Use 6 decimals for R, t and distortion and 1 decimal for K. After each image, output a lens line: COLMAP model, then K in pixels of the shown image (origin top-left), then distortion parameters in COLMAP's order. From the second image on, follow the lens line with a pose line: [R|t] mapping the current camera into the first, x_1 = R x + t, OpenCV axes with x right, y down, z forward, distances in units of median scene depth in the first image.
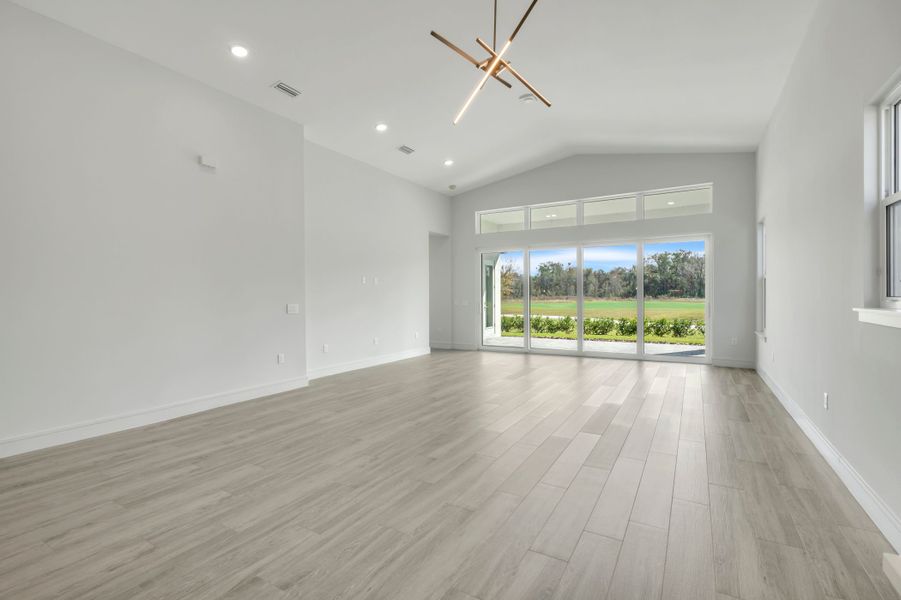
lens RADIAL K [[415.5, 0, 446.0], [0, 415.5, 297.7], [0, 0, 1]] dist [-0.003514, 0.000219]
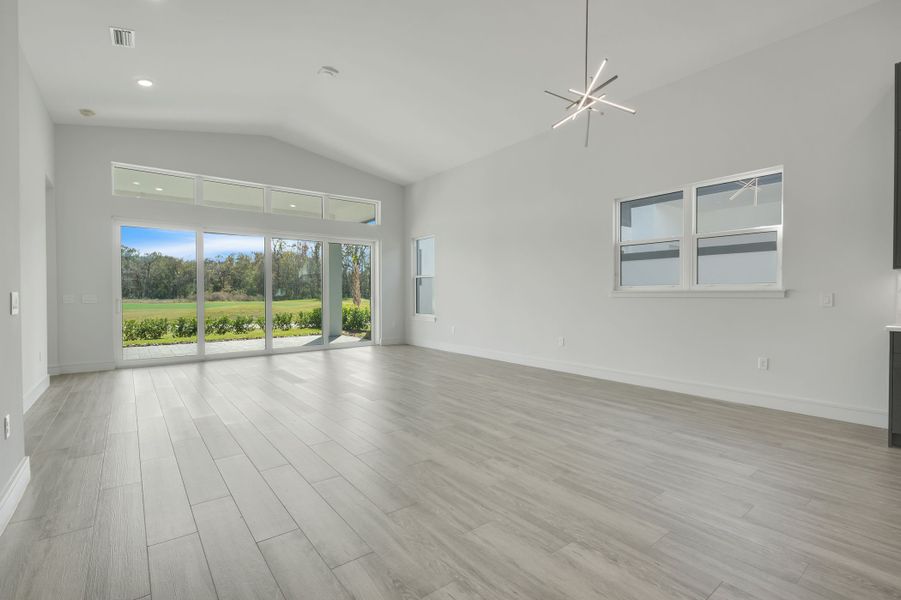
lens RADIAL K [[415.5, 0, 445.3], [0, 415.5, 297.4], [0, 0, 1]] dist [-0.003514, 0.000219]
pose [[0.367088, -0.001693, 0.930185, -0.197099], [0.005617, 0.999984, -0.000397, 0.008035], [-0.930169, 0.005371, 0.367092, 0.146126]]
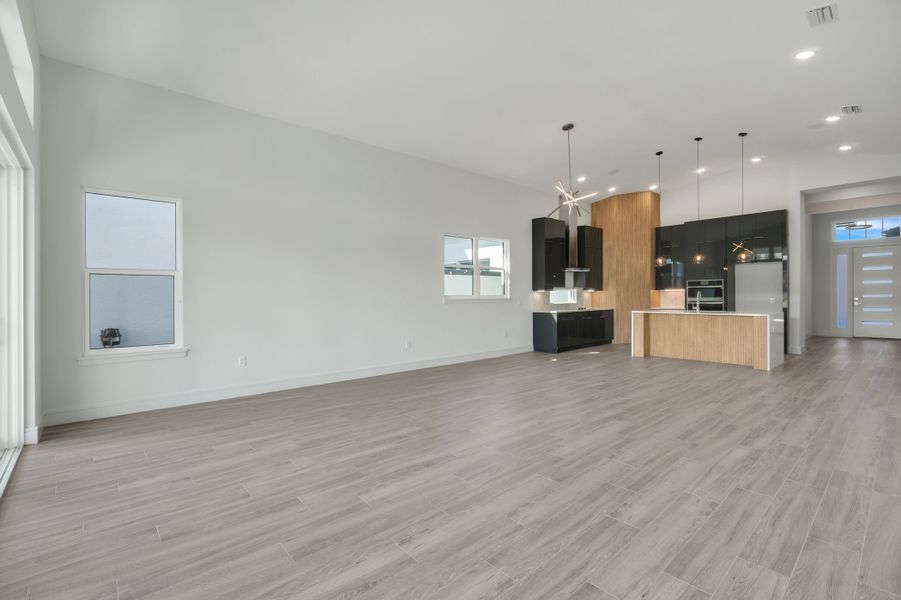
lens RADIAL K [[415.5, 0, 452.0], [0, 415.5, 297.4], [0, 0, 1]] dist [-0.003514, 0.000219]
pose [[-0.957025, 0.011888, 0.289763, 0.013518], [0.015920, 0.999806, 0.011565, -0.003194], [-0.289569, 0.015681, -0.957029, 0.555832]]
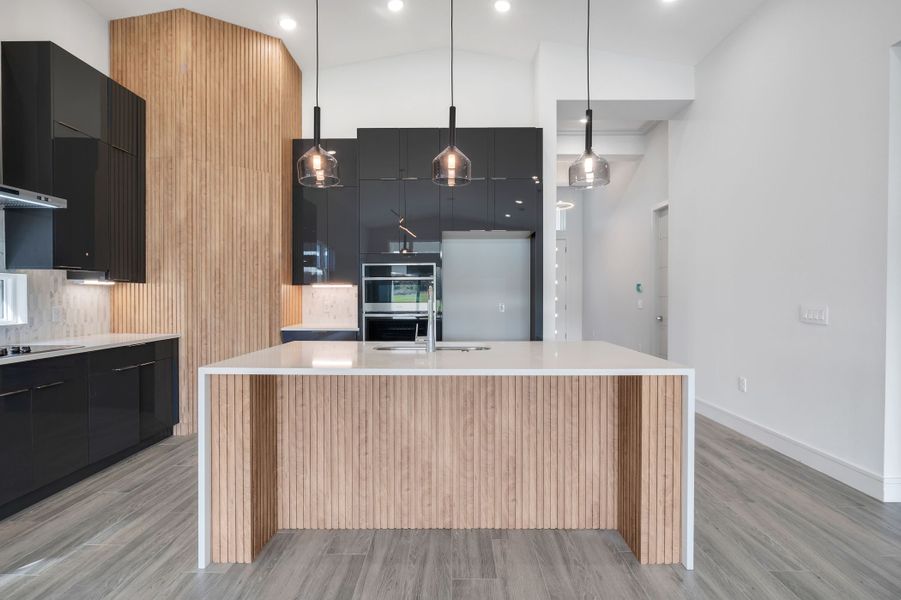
lens RADIAL K [[415.5, 0, 447.7], [0, 415.5, 299.3], [0, 0, 1]] dist [-0.003514, 0.000219]
pose [[-0.862903, 0.012615, -0.505213, -0.047800], [0.002182, 0.999772, 0.021236, 0.001460], [0.505365, 0.017223, -0.862734, 0.161712]]
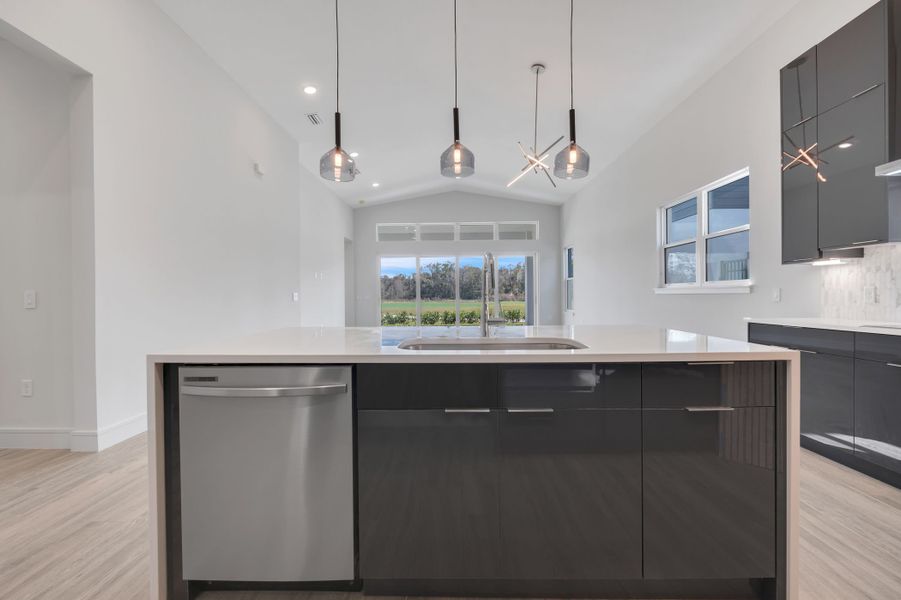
lens RADIAL K [[383.6, 0, 444.7], [0, 383.6, 300.3], [0, 0, 1]] dist [-0.001078, -0.000034]
pose [[0.869932, -0.005038, 0.493145, -0.177332], [0.005251, 0.999986, 0.000953, 0.012249], [-0.493143, 0.001760, 0.869946, -0.054170]]
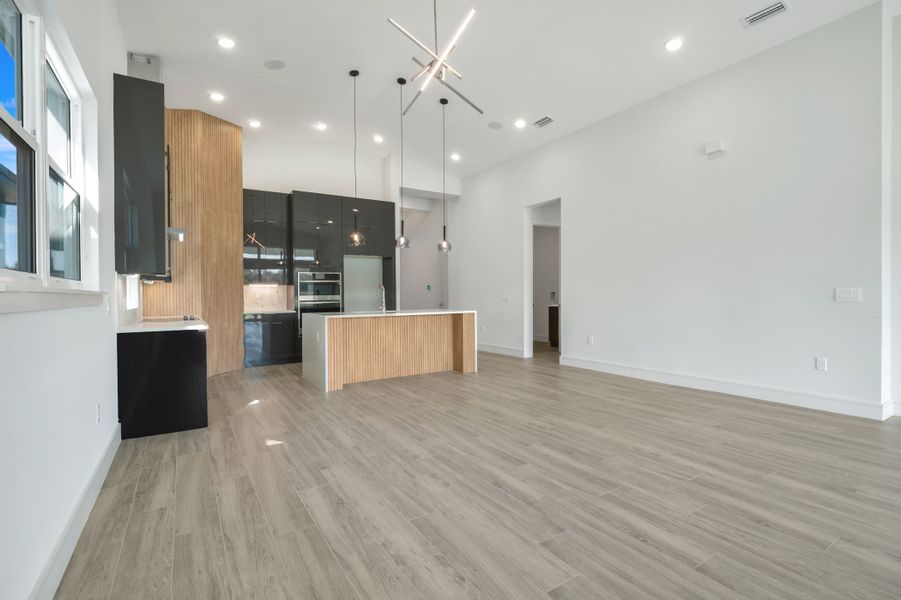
lens RADIAL K [[415.5, 0, 450.1], [0, 415.5, 298.9], [0, 0, 1]] dist [-0.003514, 0.000219]
pose [[-0.440031, 0.019953, -0.897761, 0.170708], [0.007634, 0.999800, 0.018479, 0.005366], [0.897950, 0.001278, -0.440095, 0.237392]]
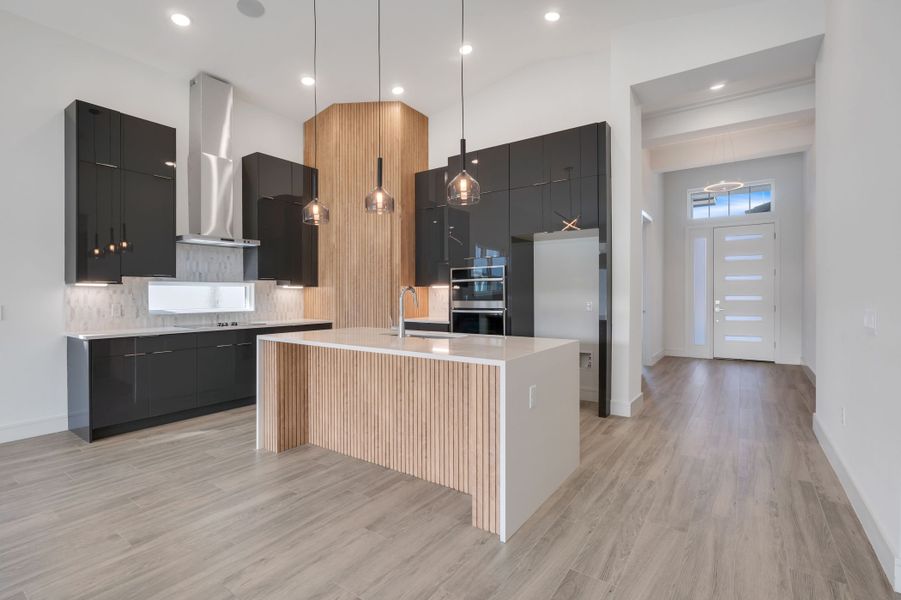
lens RADIAL K [[415.5, 0, 454.4], [0, 415.5, 298.0], [0, 0, 1]] dist [-0.003514, 0.000219]
pose [[-0.997569, 0.008384, 0.069183, -0.150983], [0.009508, 0.999828, 0.015939, 0.001992], [-0.069037, 0.016558, -0.997477, 0.220912]]
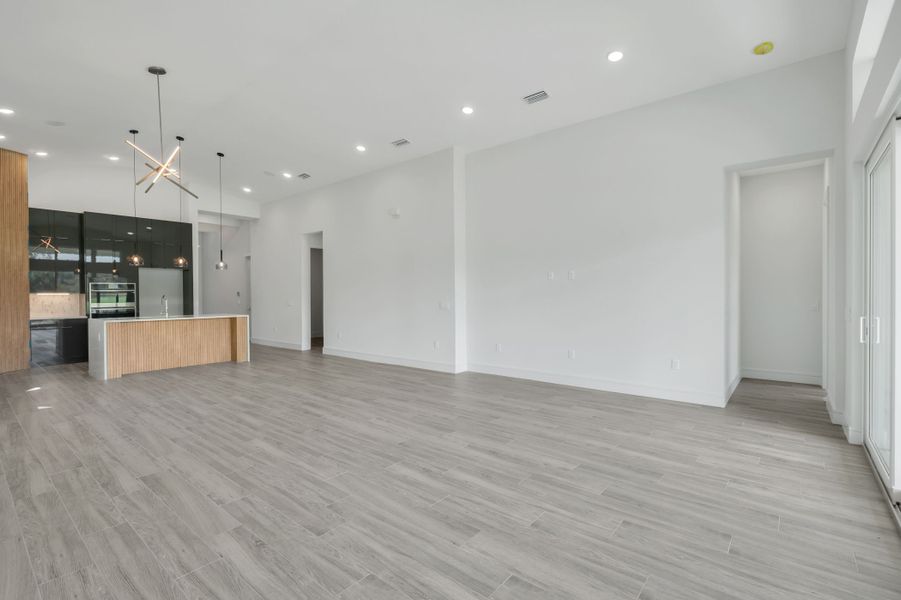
lens RADIAL K [[415.5, 0, 449.9], [0, 415.5, 300.0], [0, 0, 1]] dist [-0.003514, 0.000219]
pose [[-0.149565, 0.020958, -0.988530, 0.271999], [0.001011, 0.999778, 0.021044, -0.004441], [0.988751, 0.002148, -0.149553, 0.396124]]
